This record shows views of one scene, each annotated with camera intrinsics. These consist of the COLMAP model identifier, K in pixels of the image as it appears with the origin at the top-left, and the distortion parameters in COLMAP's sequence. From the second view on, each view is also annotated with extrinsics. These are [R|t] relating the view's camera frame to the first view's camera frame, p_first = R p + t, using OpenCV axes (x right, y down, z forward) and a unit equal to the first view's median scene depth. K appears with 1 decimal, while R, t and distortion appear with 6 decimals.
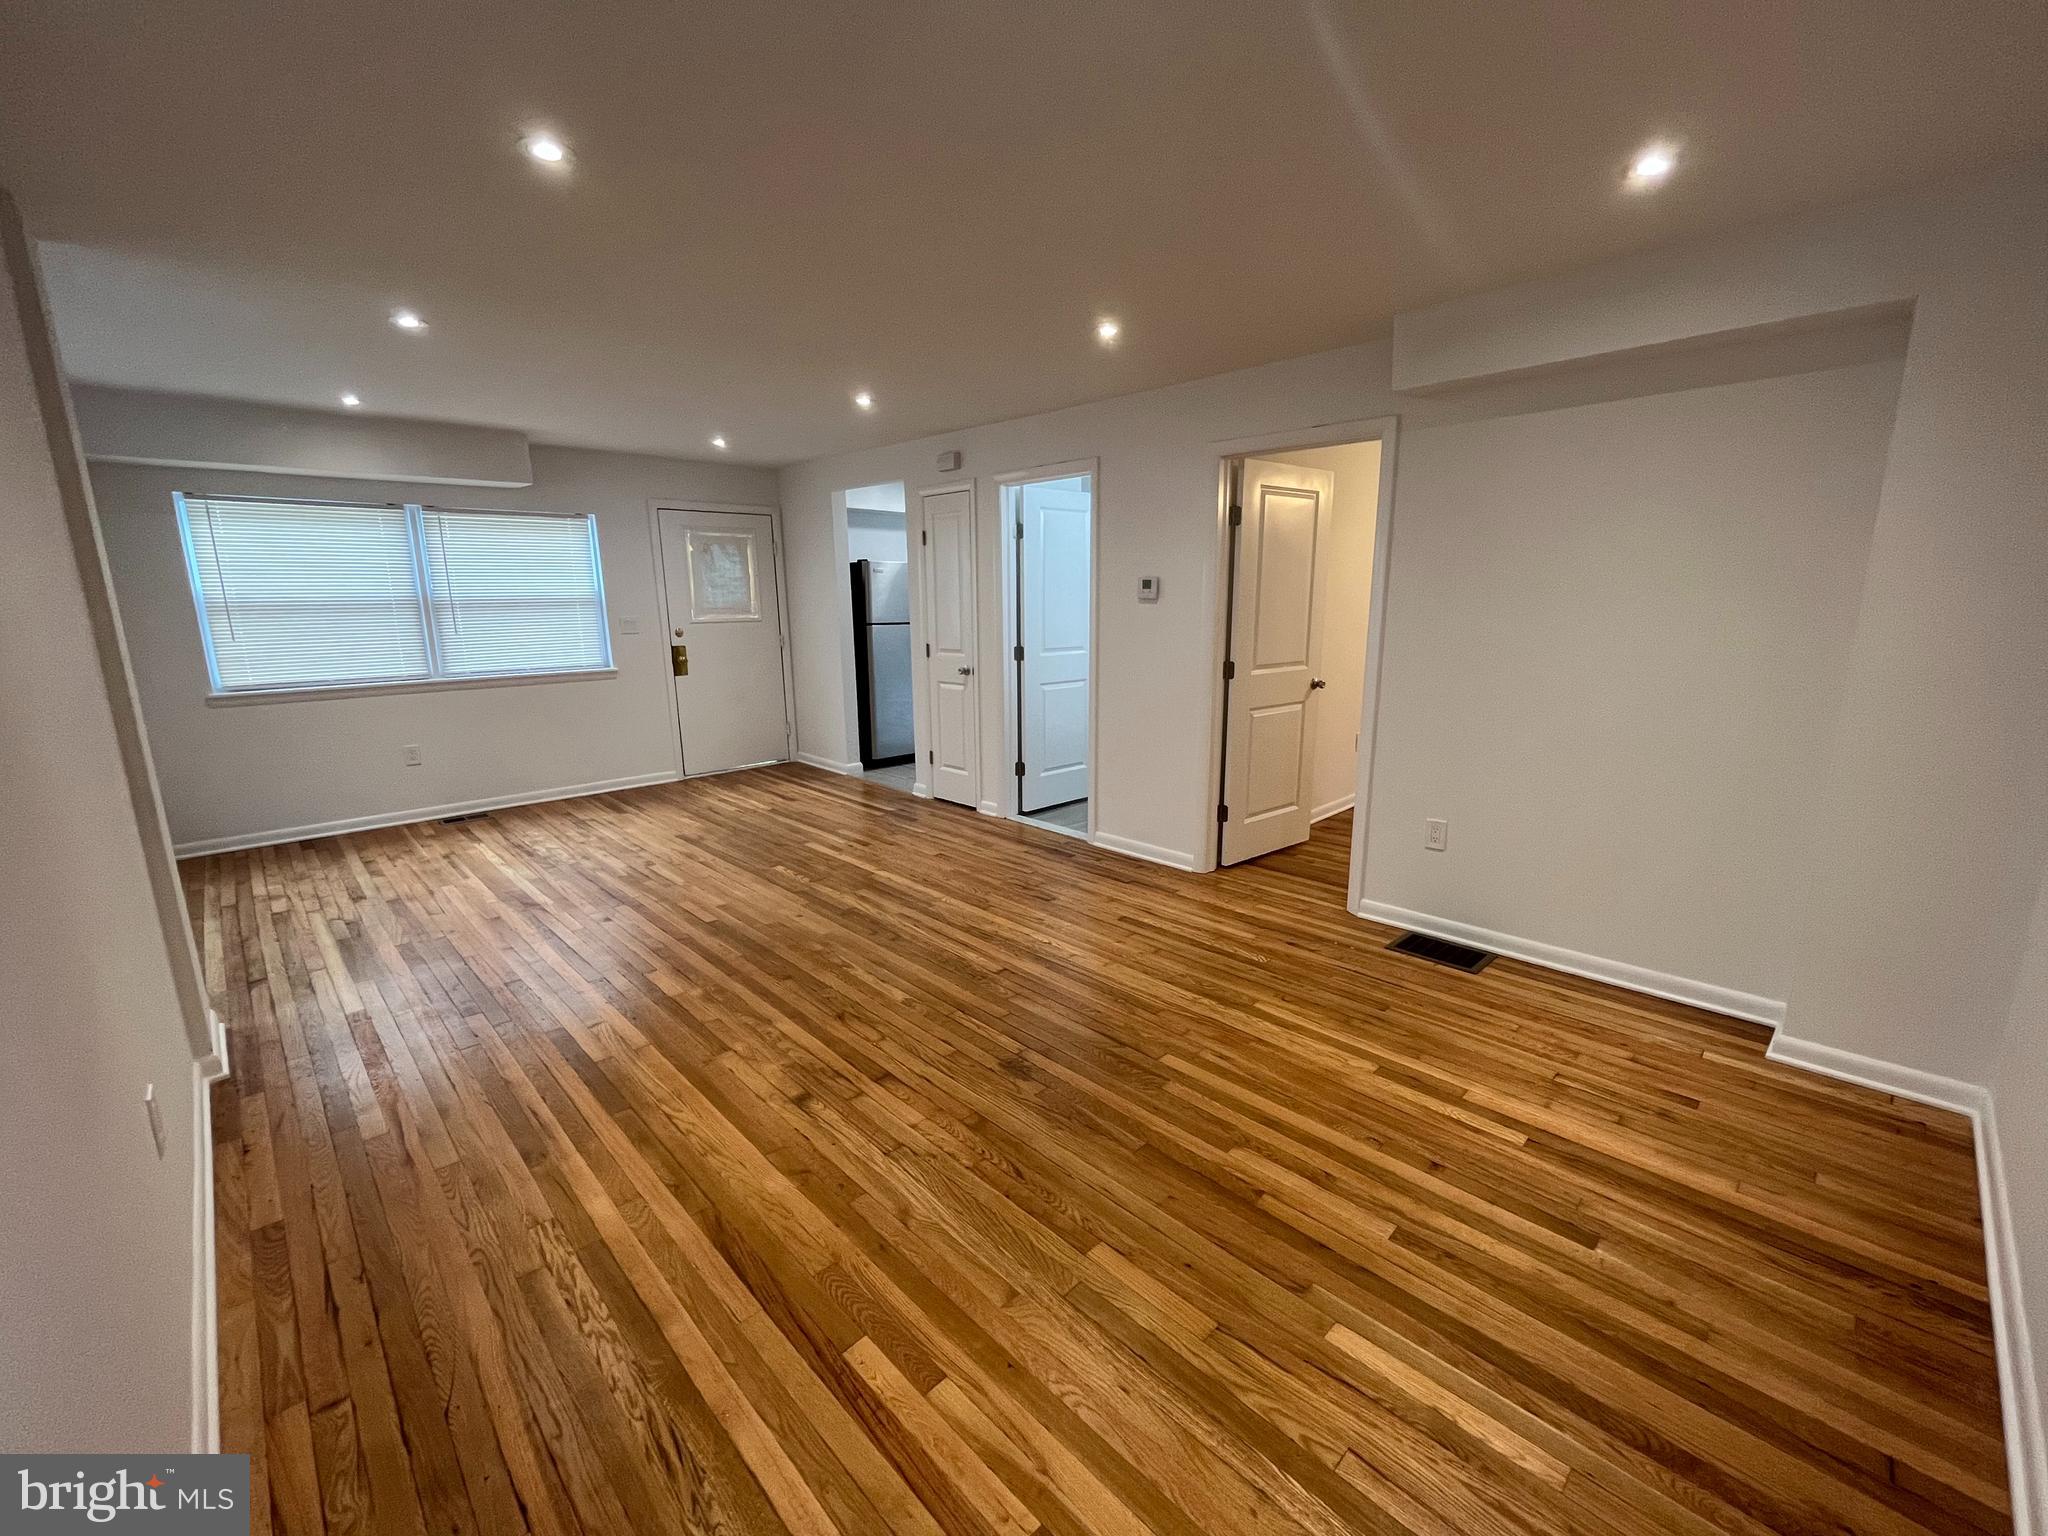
lens RADIAL K [[839.8, 0, 1021.5], [0, 839.8, 764.1], [0, 0, 1]] dist [-0.003686, 0.000909]
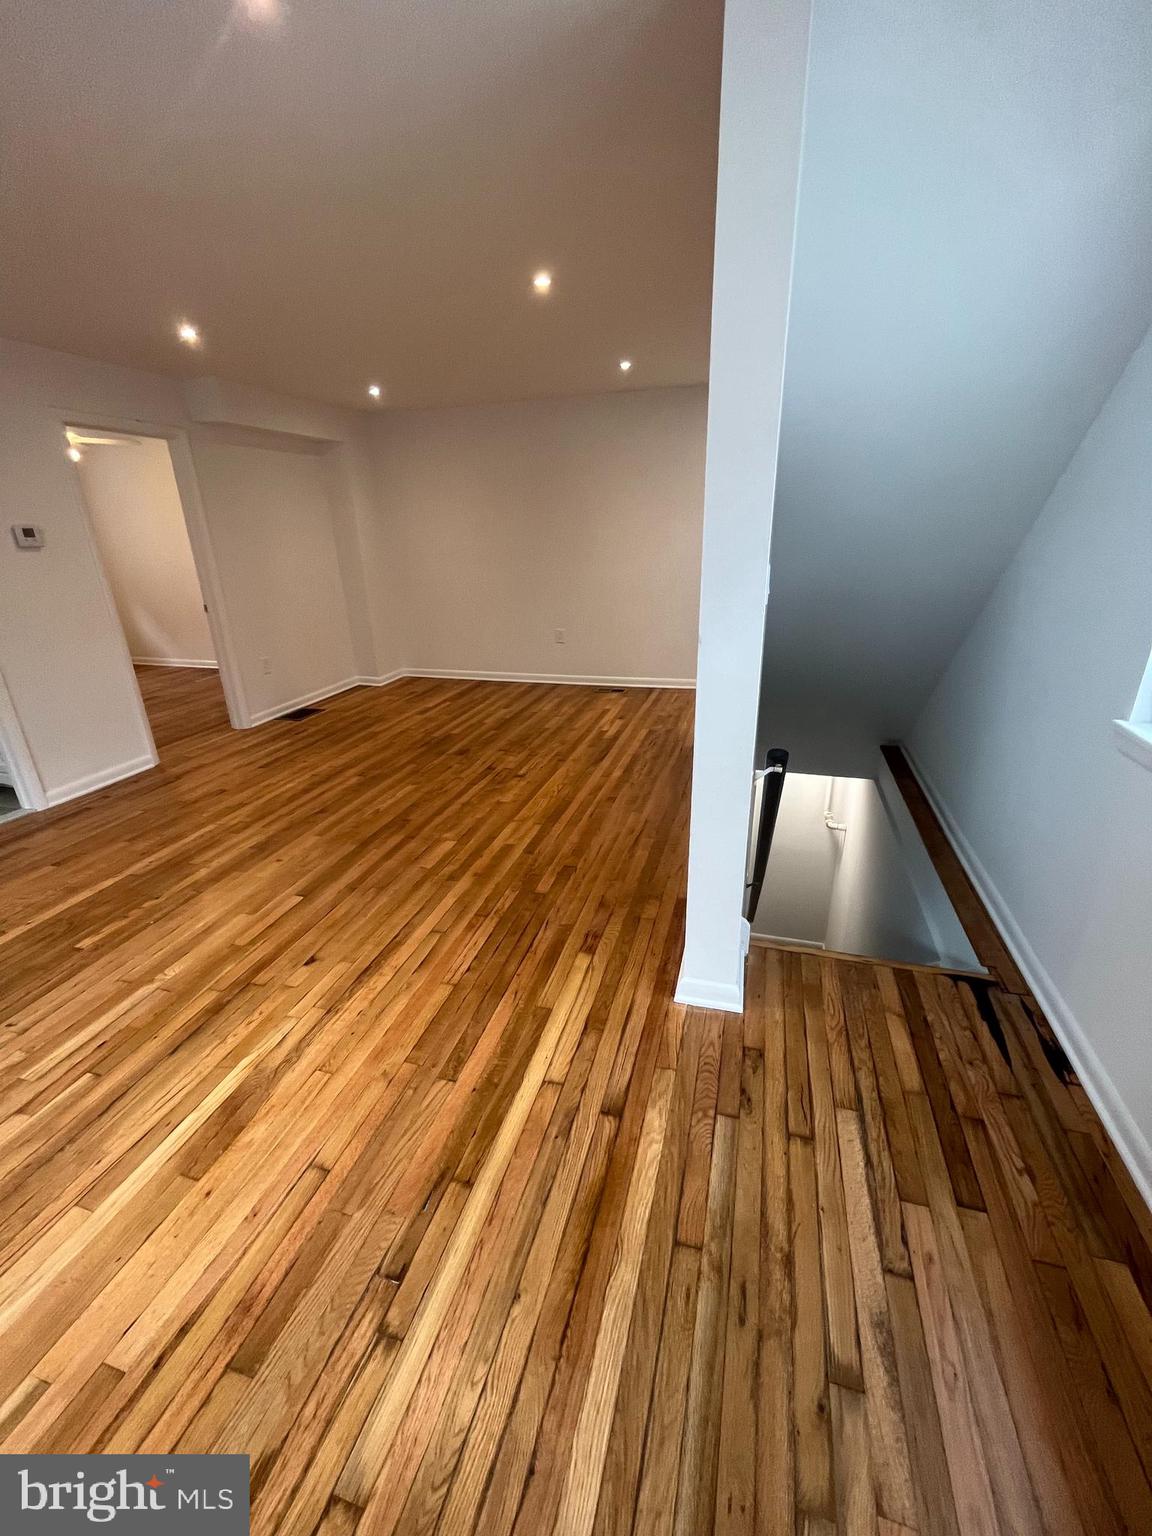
lens RADIAL K [[629.8, 0, 576.5], [0, 629.8, 765.2], [0, 0, 1]] dist [-0.003686, 0.000909]
pose [[-0.488906, -0.286952, 0.823790, -1.194589], [0.206398, 0.879484, 0.428845, -0.201131], [-0.847568, 0.379694, -0.370759, 1.070402]]
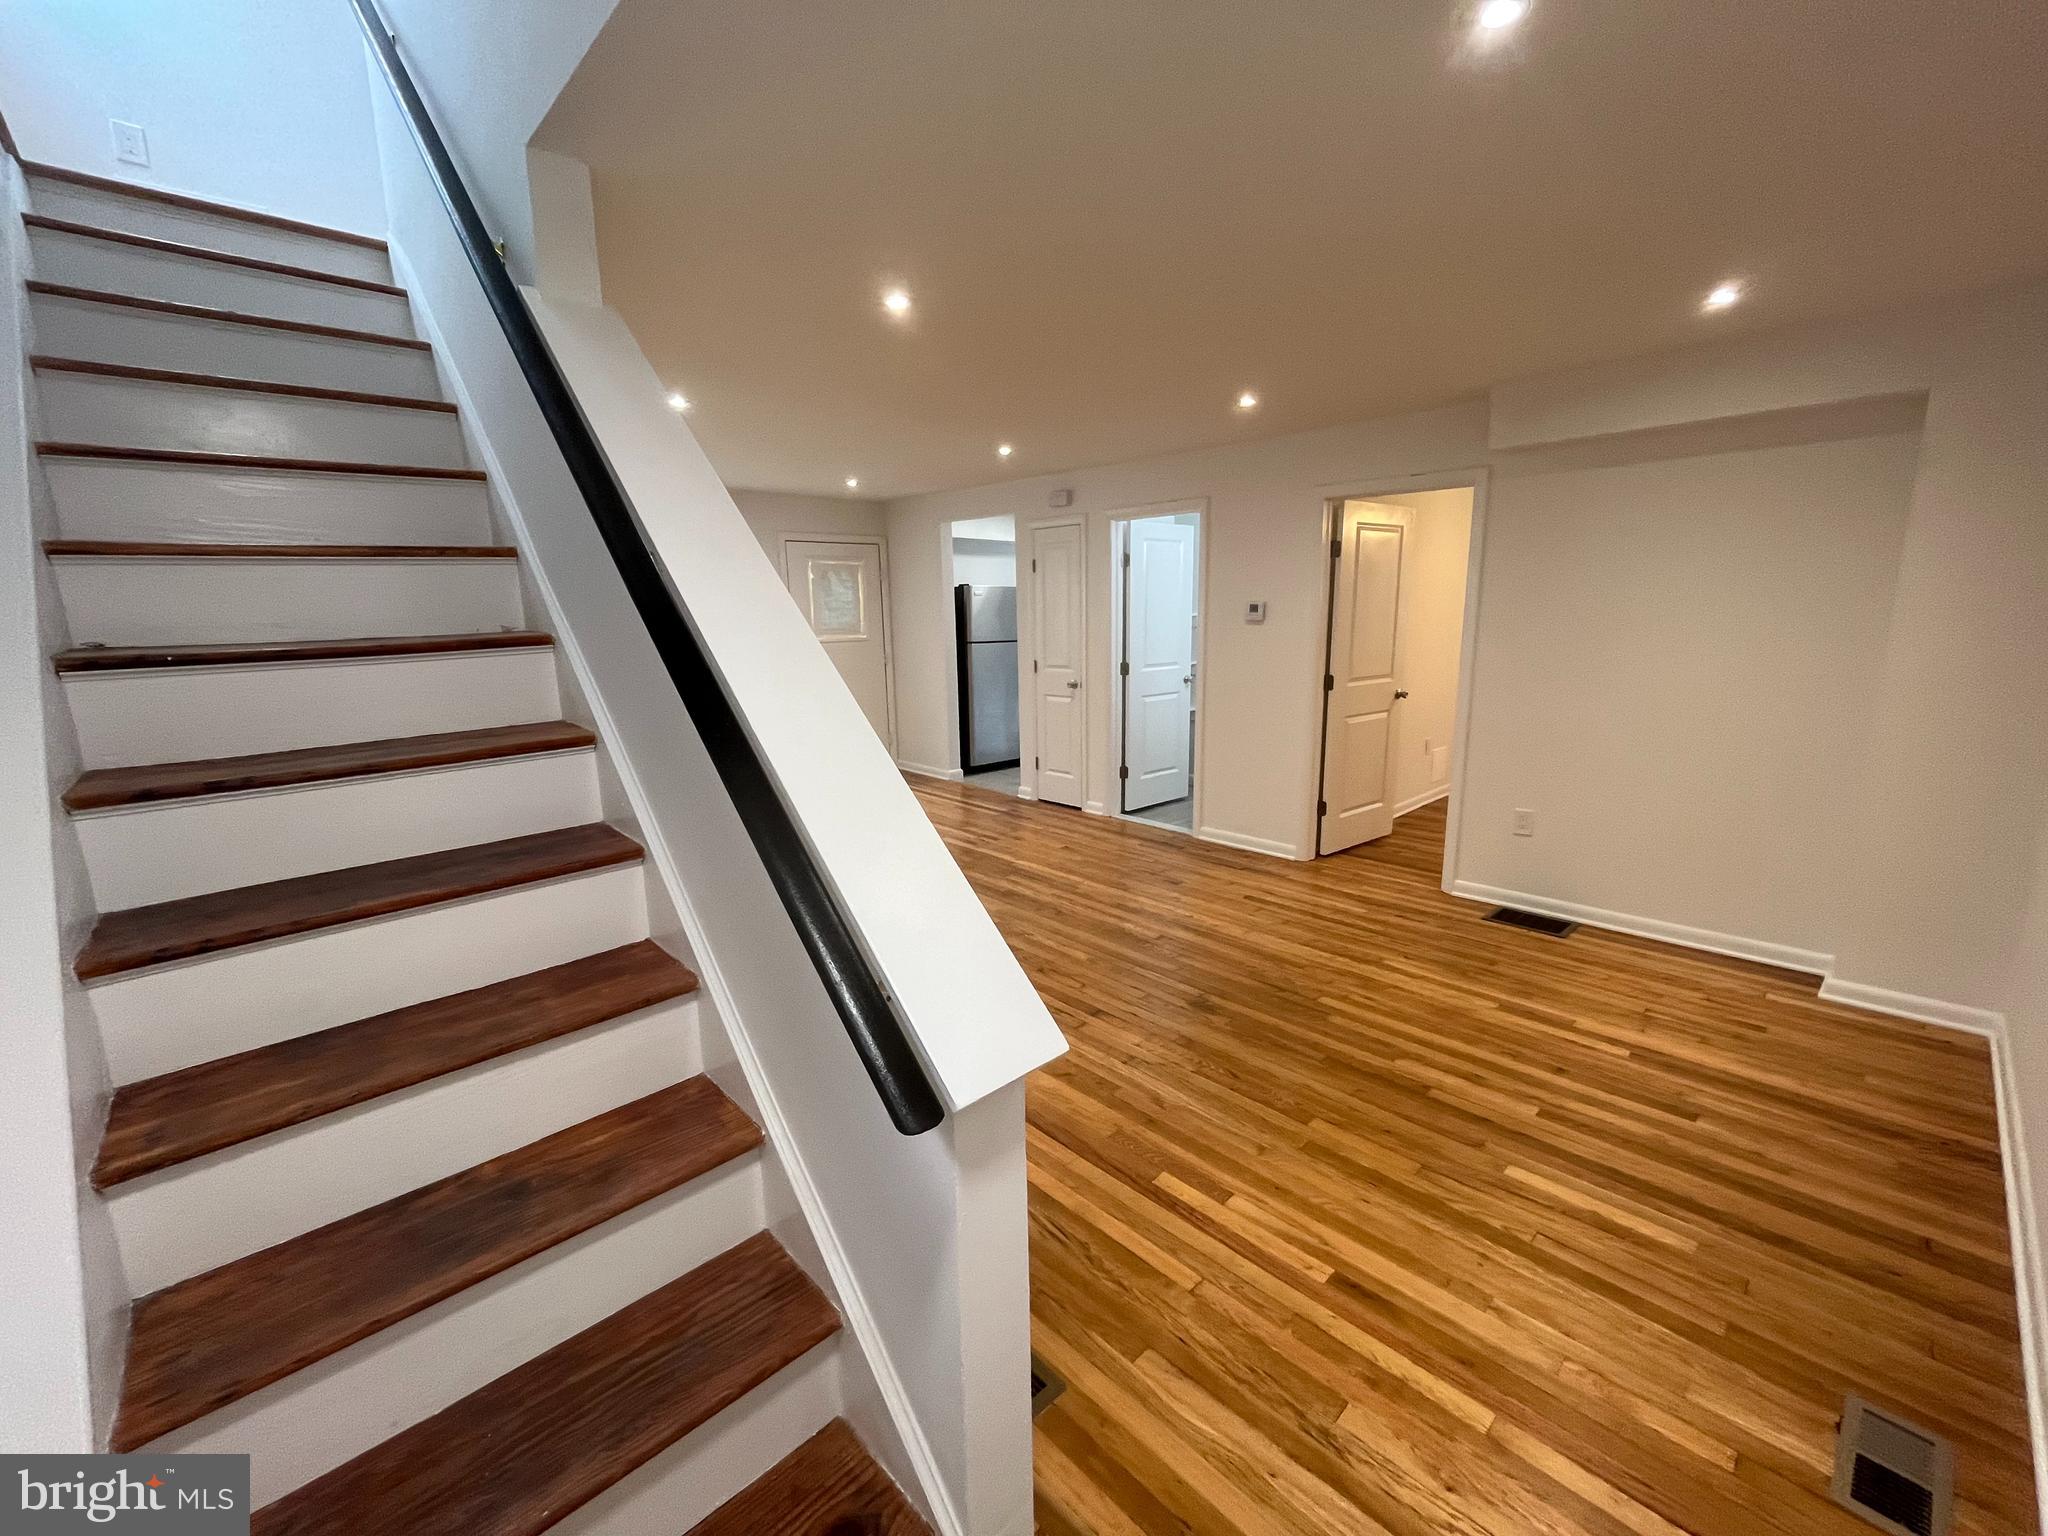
lens RADIAL K [[839.8, 0, 1021.5], [0, 839.8, 764.1], [0, 0, 1]] dist [-0.003686, 0.000909]
pose [[0.999860, -0.004772, -0.016028, -0.195337], [0.004527, 0.999874, -0.015242, 0.018463], [0.016099, 0.015167, 0.999755, -0.189852]]
